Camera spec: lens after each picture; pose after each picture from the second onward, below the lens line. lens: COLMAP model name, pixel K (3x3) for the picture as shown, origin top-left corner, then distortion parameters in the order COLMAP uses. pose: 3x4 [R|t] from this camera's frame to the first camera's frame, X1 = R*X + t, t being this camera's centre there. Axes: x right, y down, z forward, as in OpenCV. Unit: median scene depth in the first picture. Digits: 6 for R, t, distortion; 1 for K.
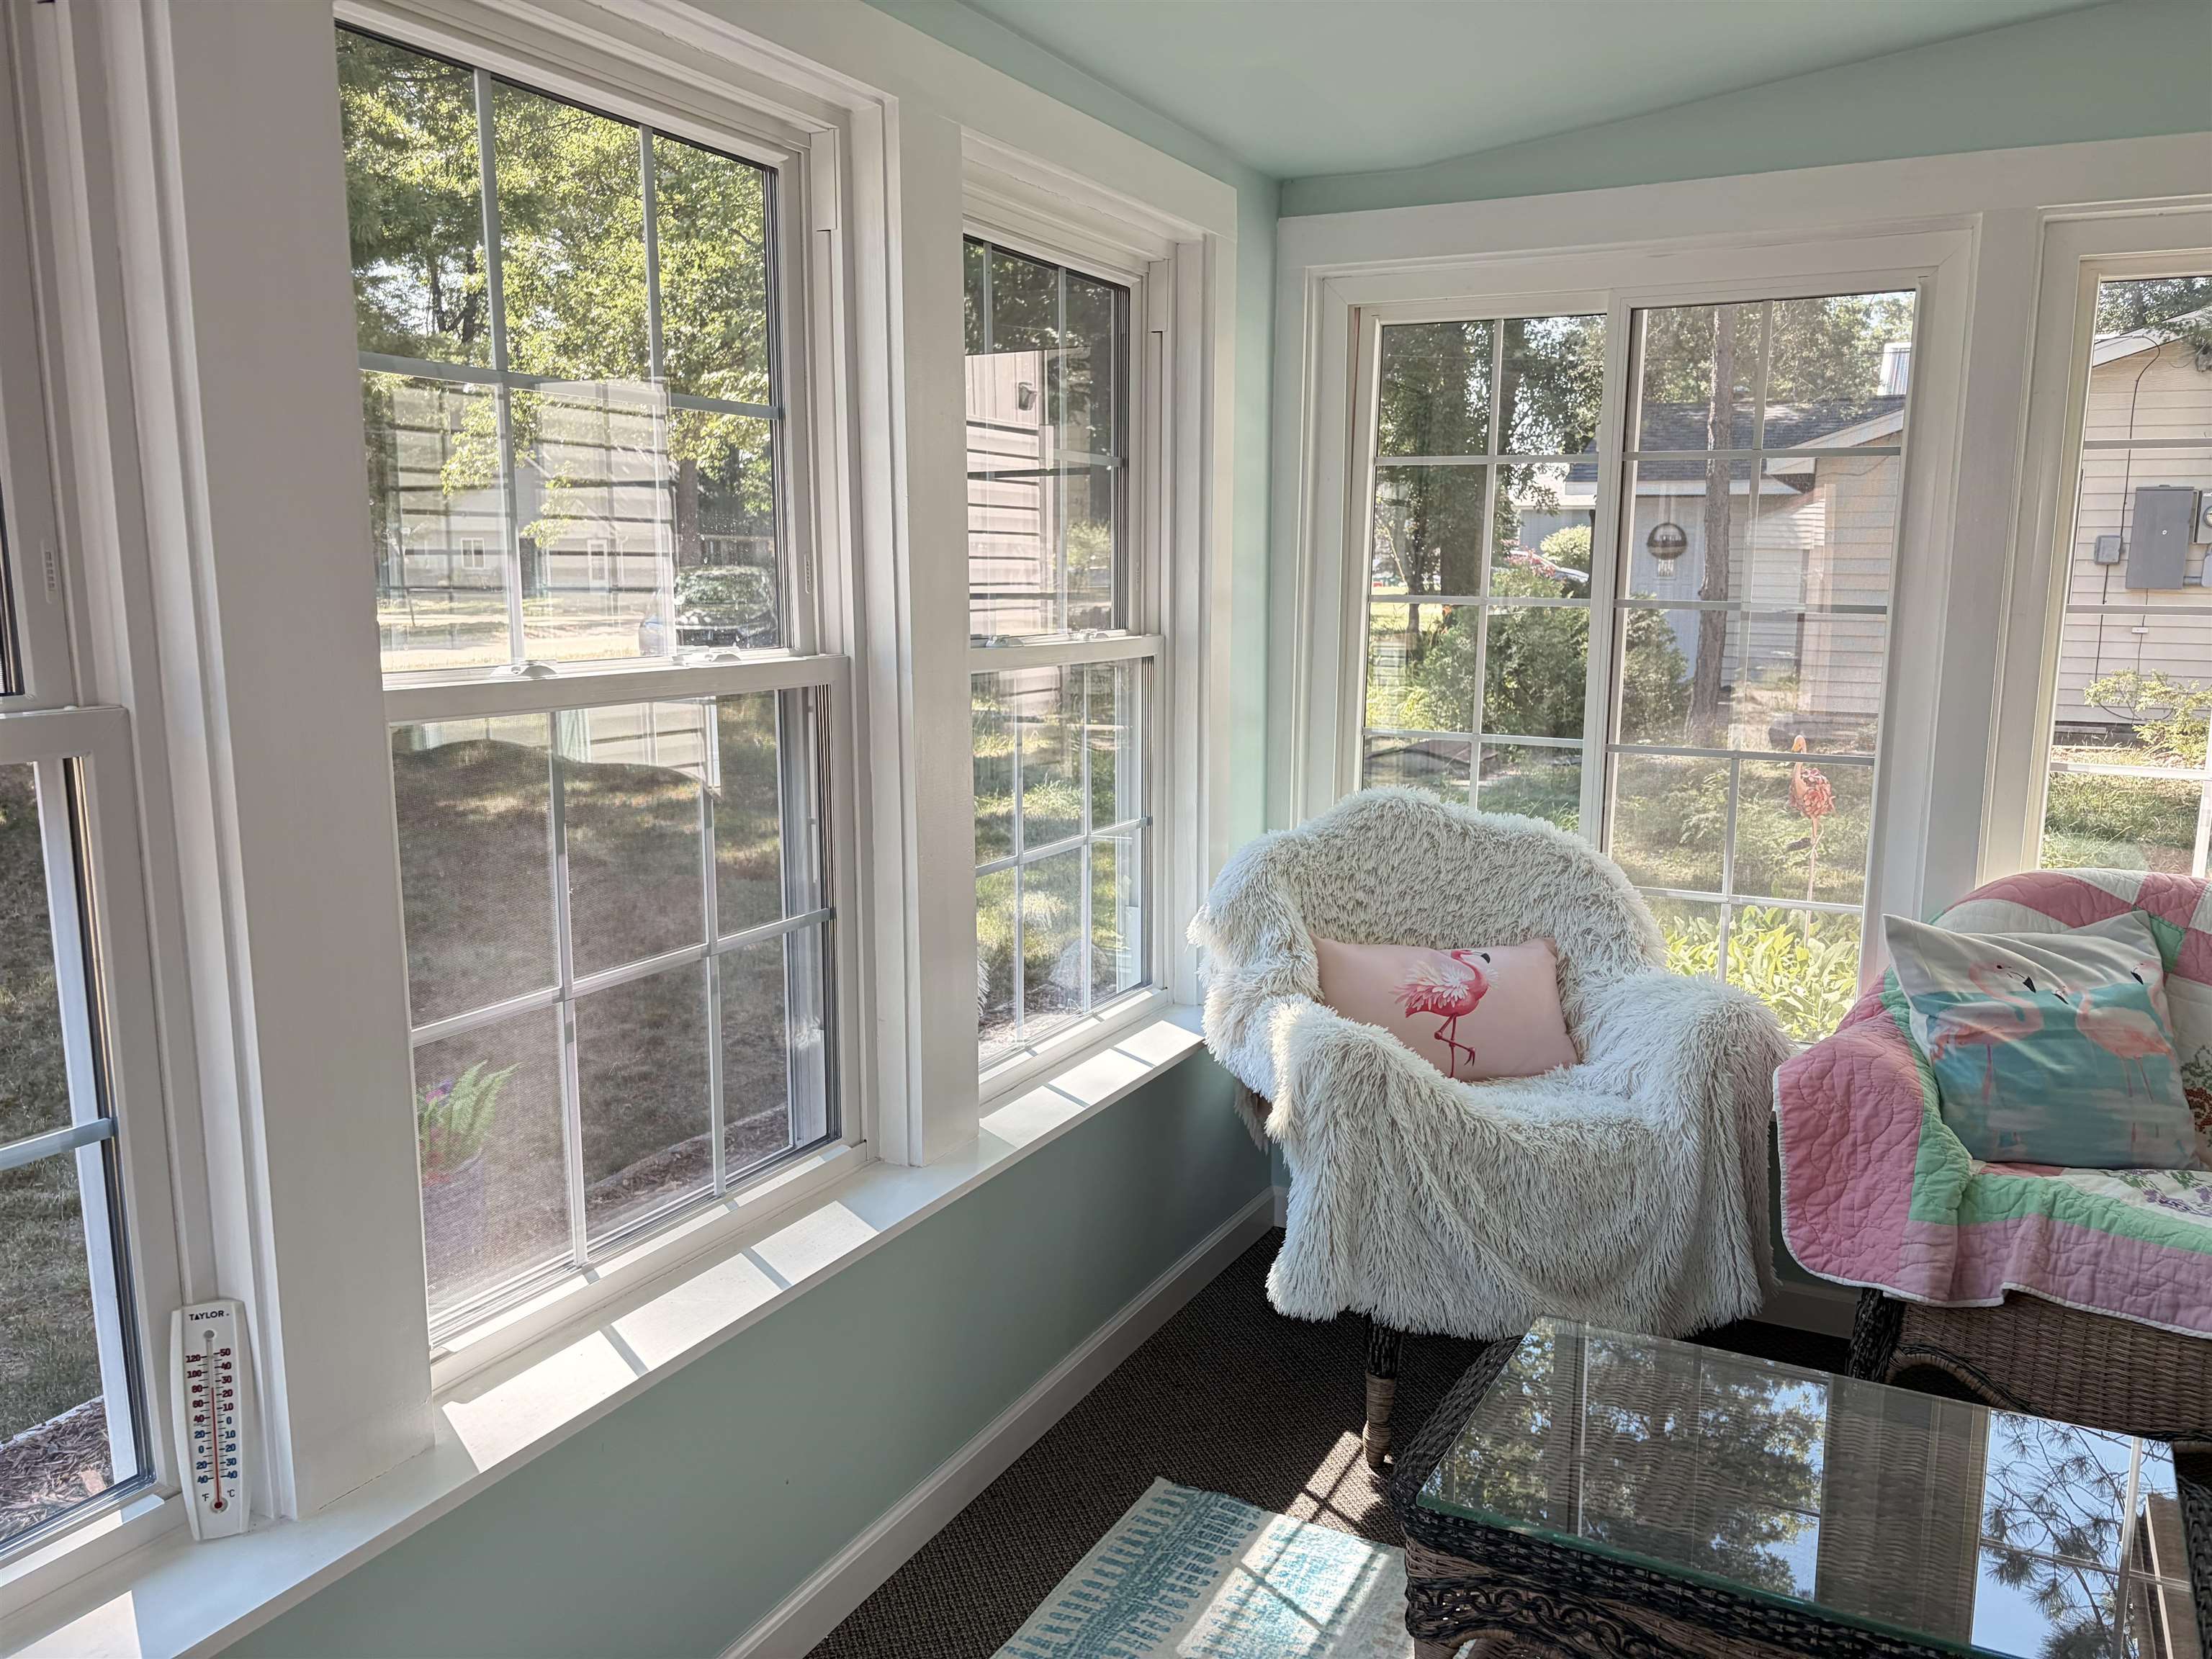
lens RADIAL K [[1676.7, 0, 1115.7], [0, 1676.7, 849.4], [0, 0, 1]] dist [0.042449, -0.038099]
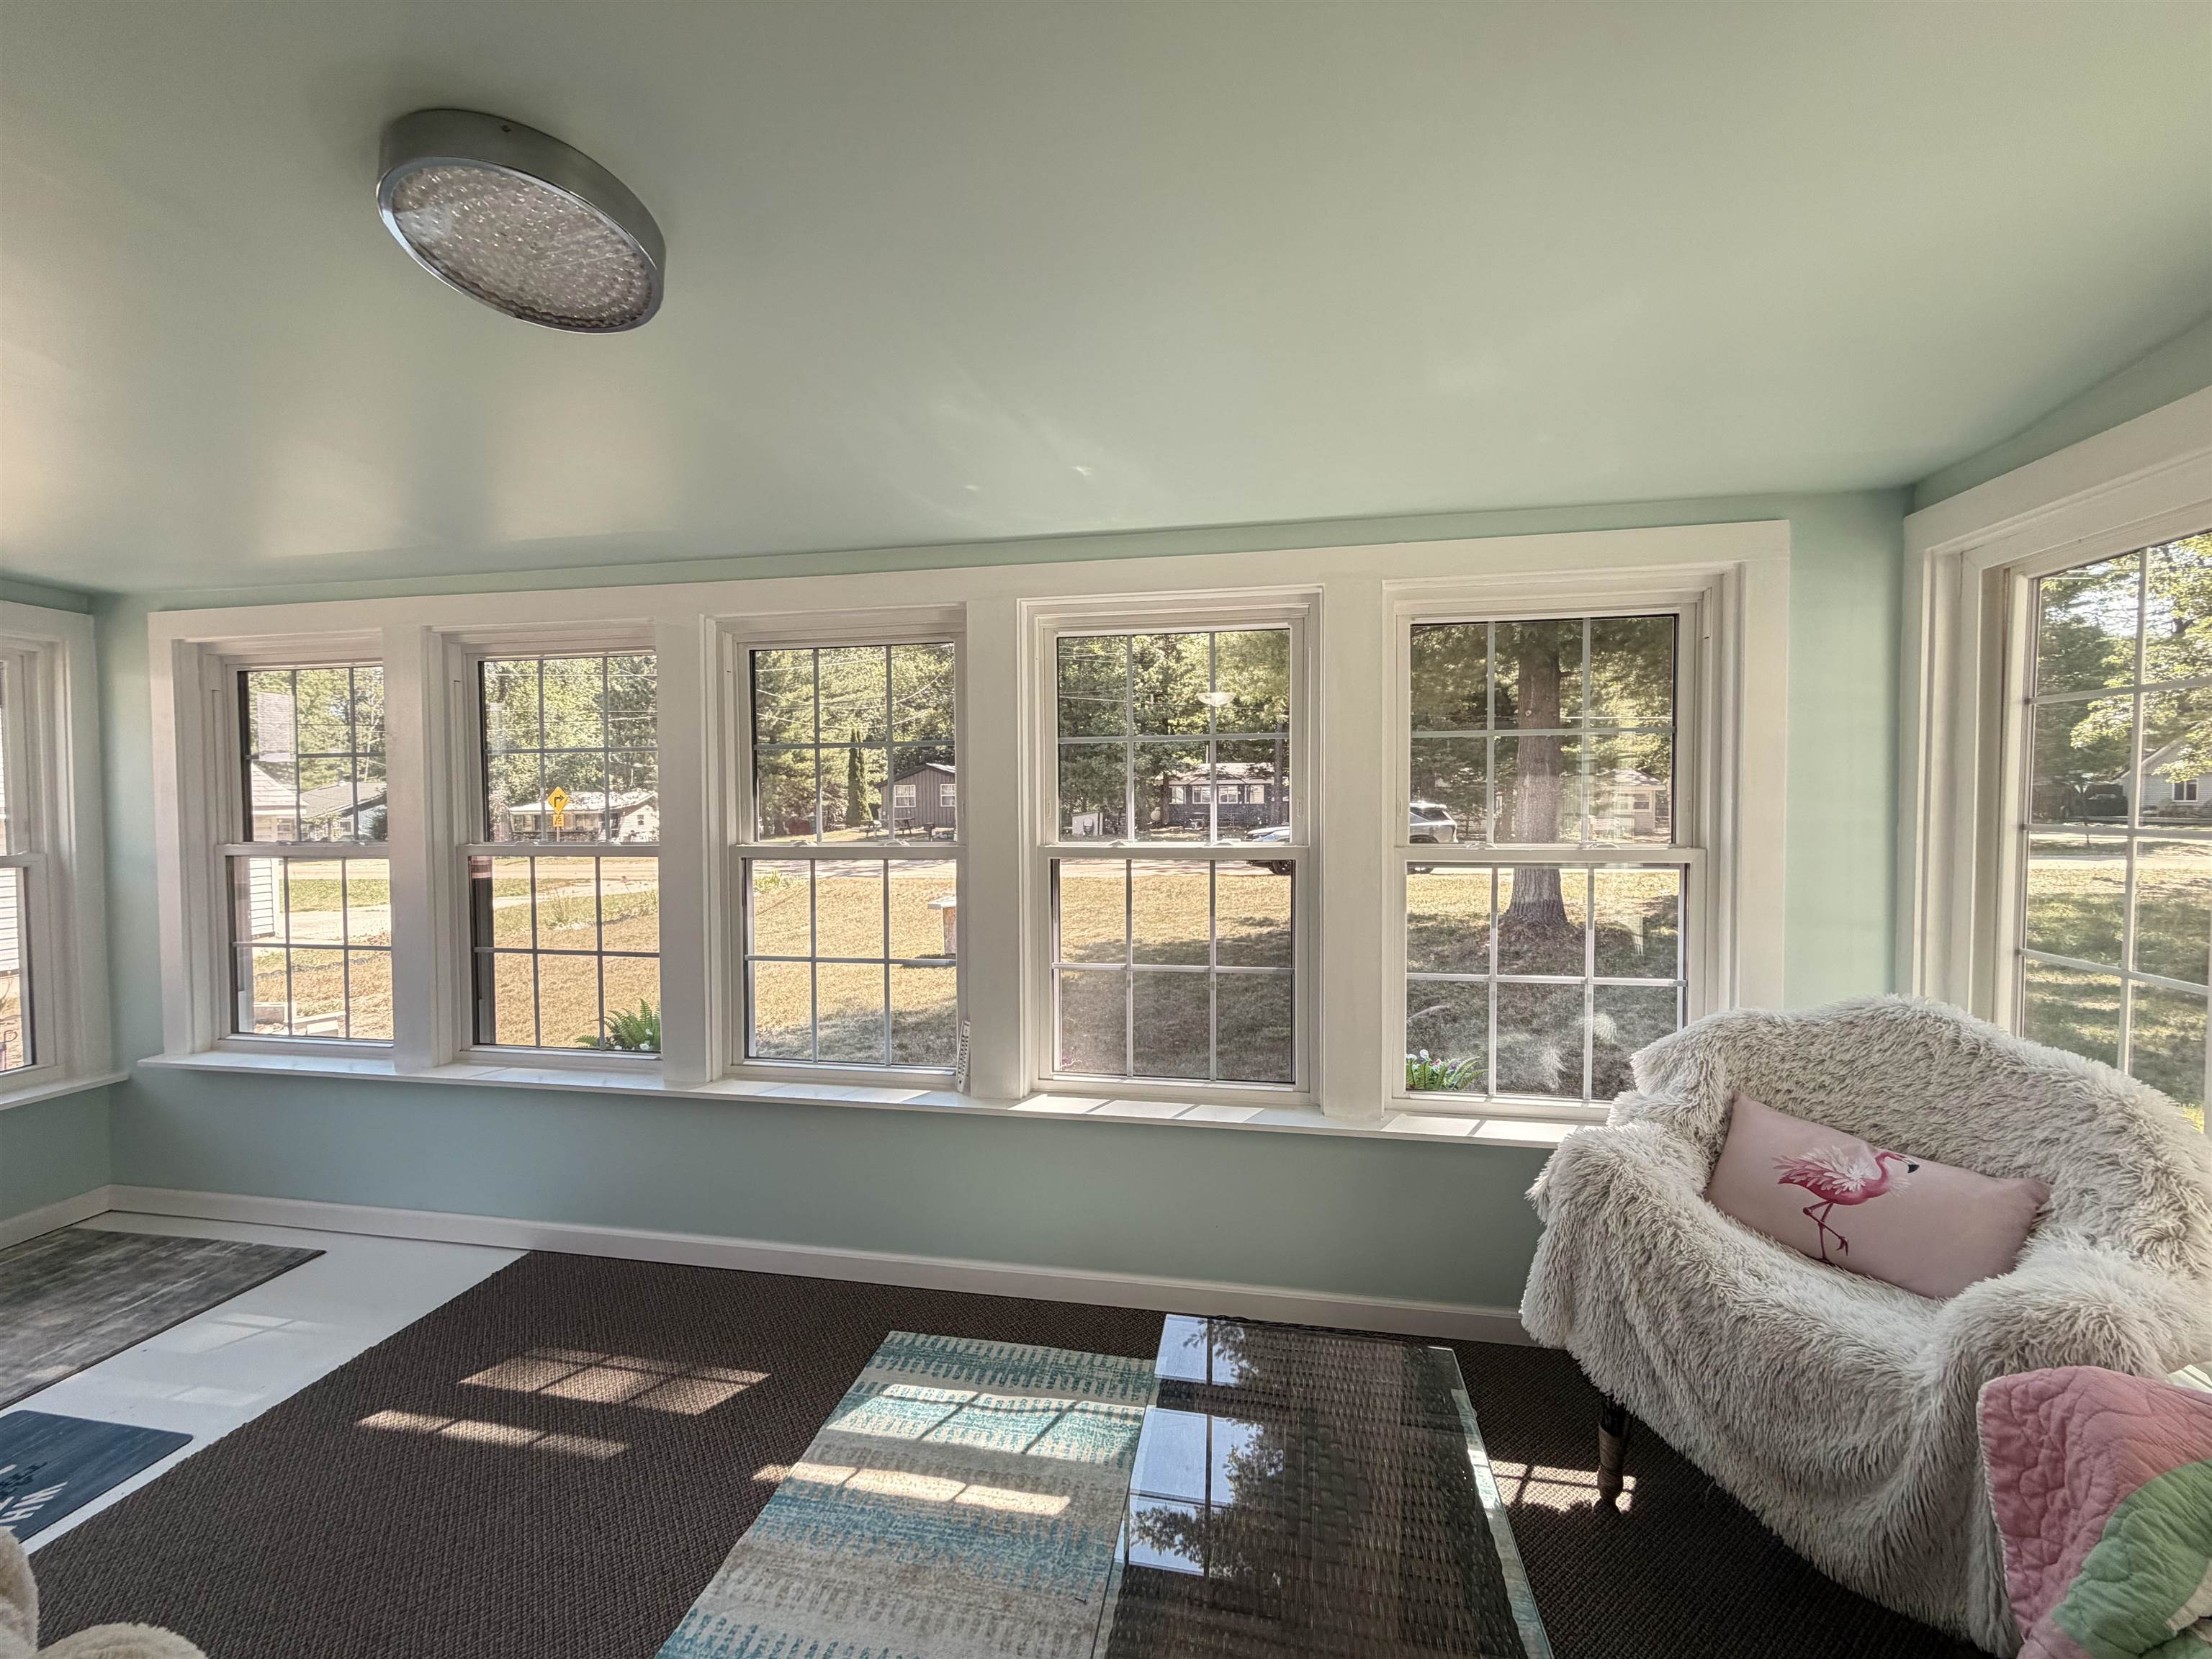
lens RADIAL K [[887.3, 0, 1099.9], [0, 887.3, 833.3], [0, 0, 1]] dist [-0.000236, 0.000085]
pose [[0.269620, 0.018041, -0.962798, 0.687194], [-0.152928, 0.987938, -0.024314, -0.056266], [0.950746, 0.153794, 0.269127, 0.385988]]
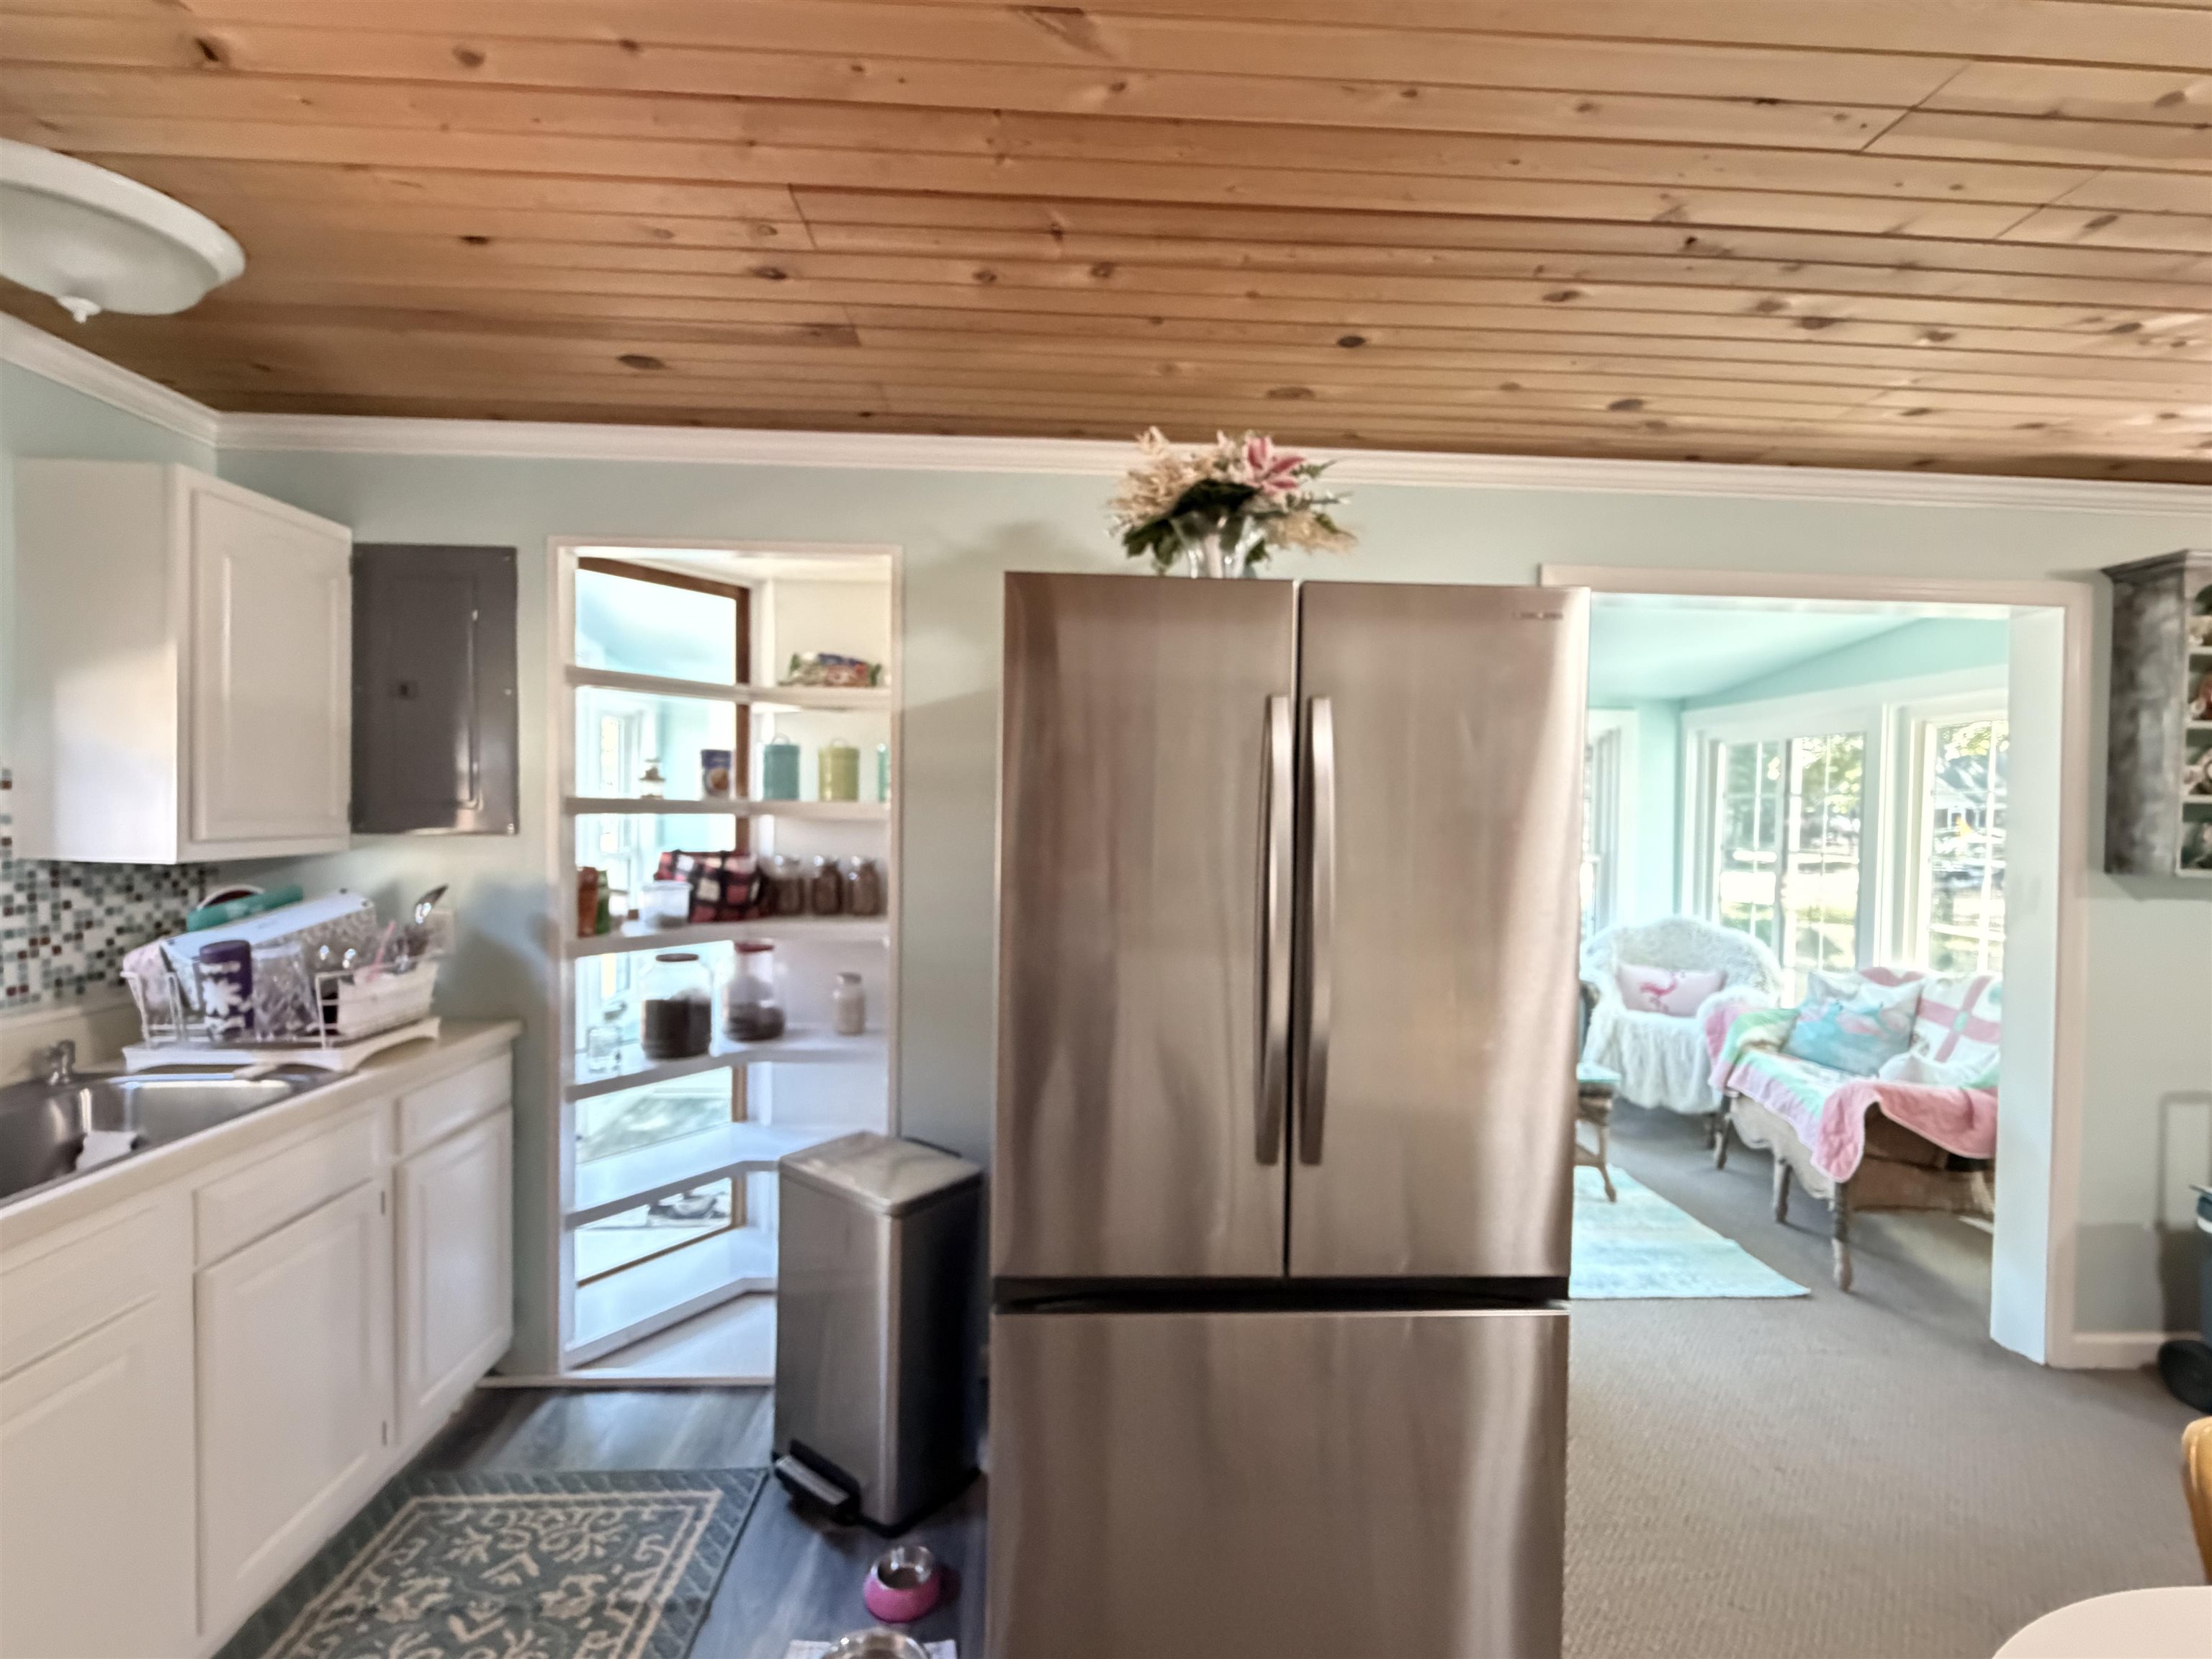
lens RADIAL K [[985.6, 0, 1104.3], [0, 985.6, 832.3], [0, 0, 1]] dist [-0.000891, 0.000493]
pose [[0.496464, 0.020203, -0.867822, 1.270672], [-0.154408, 0.985841, -0.065383, 0.096463], [0.854214, 0.166459, 0.492554, -0.698096]]
